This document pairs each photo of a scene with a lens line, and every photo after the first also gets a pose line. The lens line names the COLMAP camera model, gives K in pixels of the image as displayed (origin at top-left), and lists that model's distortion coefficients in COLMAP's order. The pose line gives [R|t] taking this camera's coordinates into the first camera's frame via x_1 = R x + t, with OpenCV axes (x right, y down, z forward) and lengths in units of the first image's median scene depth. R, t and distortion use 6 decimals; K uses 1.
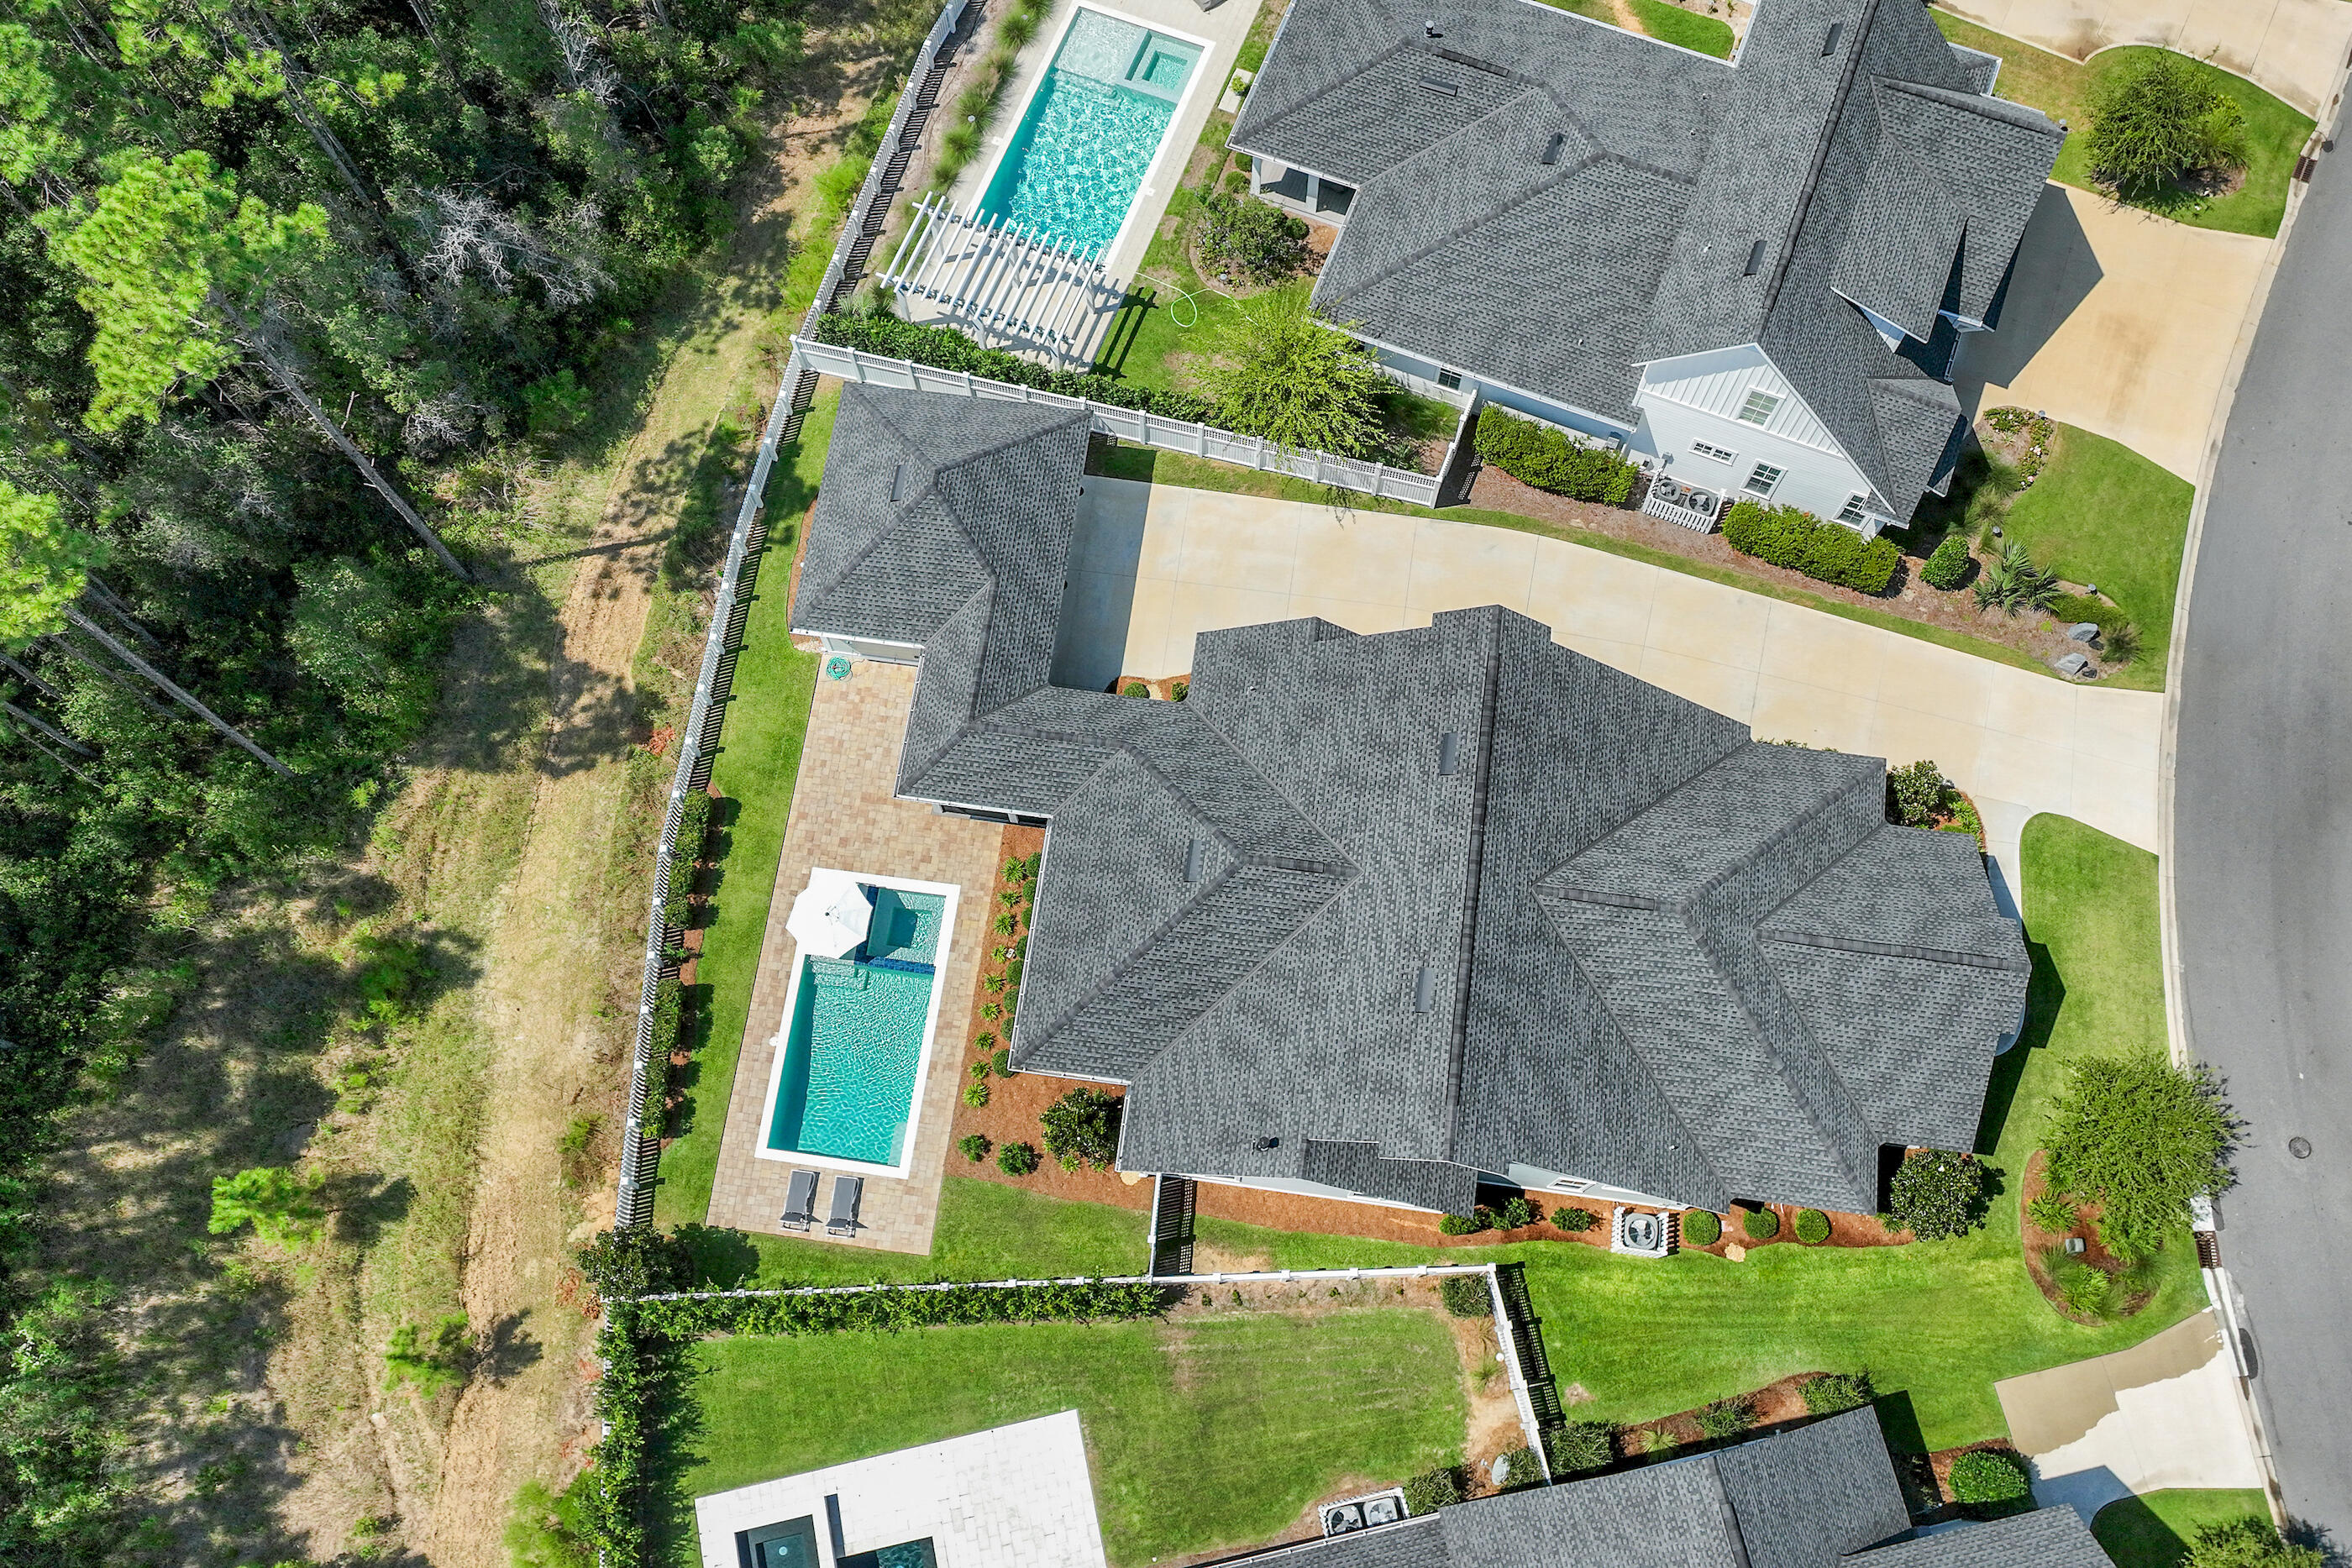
lens RADIAL K [[1940.9, 0, 1187.5], [0, 1940.9, 792.4], [0, 0, 1]] dist [0.025160, -0.021811]
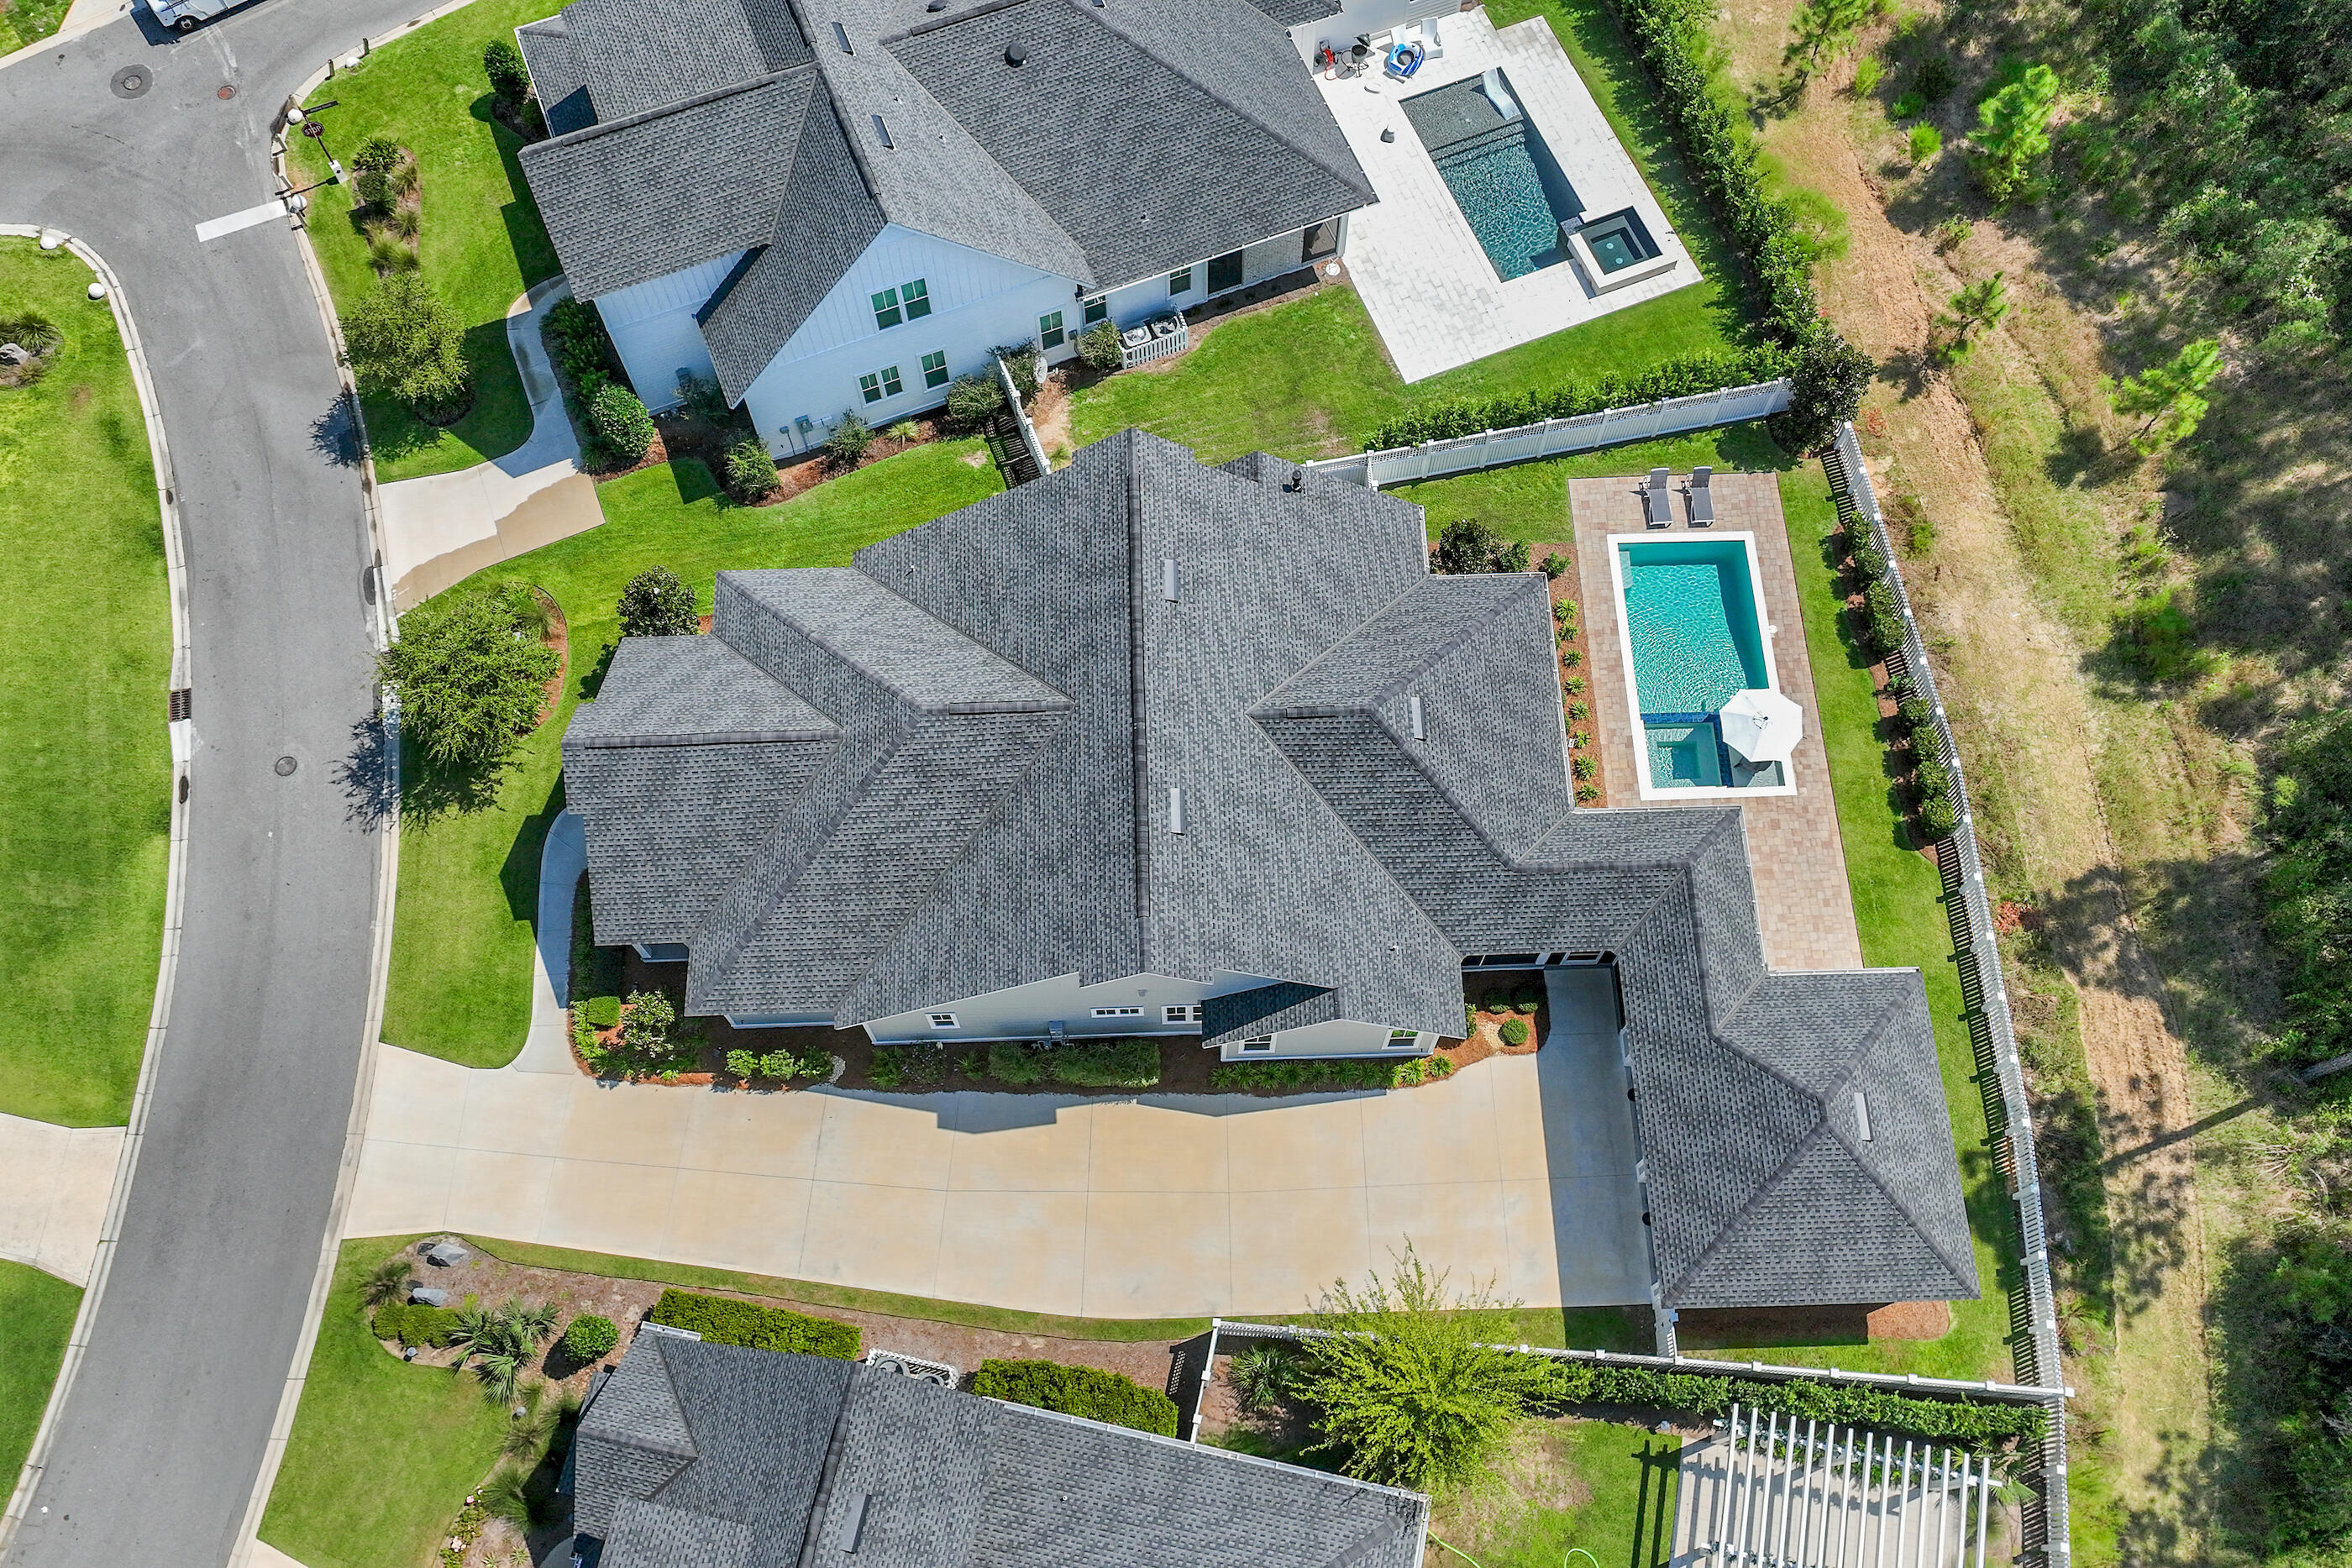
lens RADIAL K [[1940.9, 0, 1189.3], [0, 1940.9, 784.8], [0, 0, 1]] dist [0.025160, -0.021811]
pose [[-0.986154, 0.155932, -0.056438, 0.154065], [-0.154770, -0.743216, 0.650904, -0.527935], [0.059551, 0.650627, 0.757059, 0.248675]]
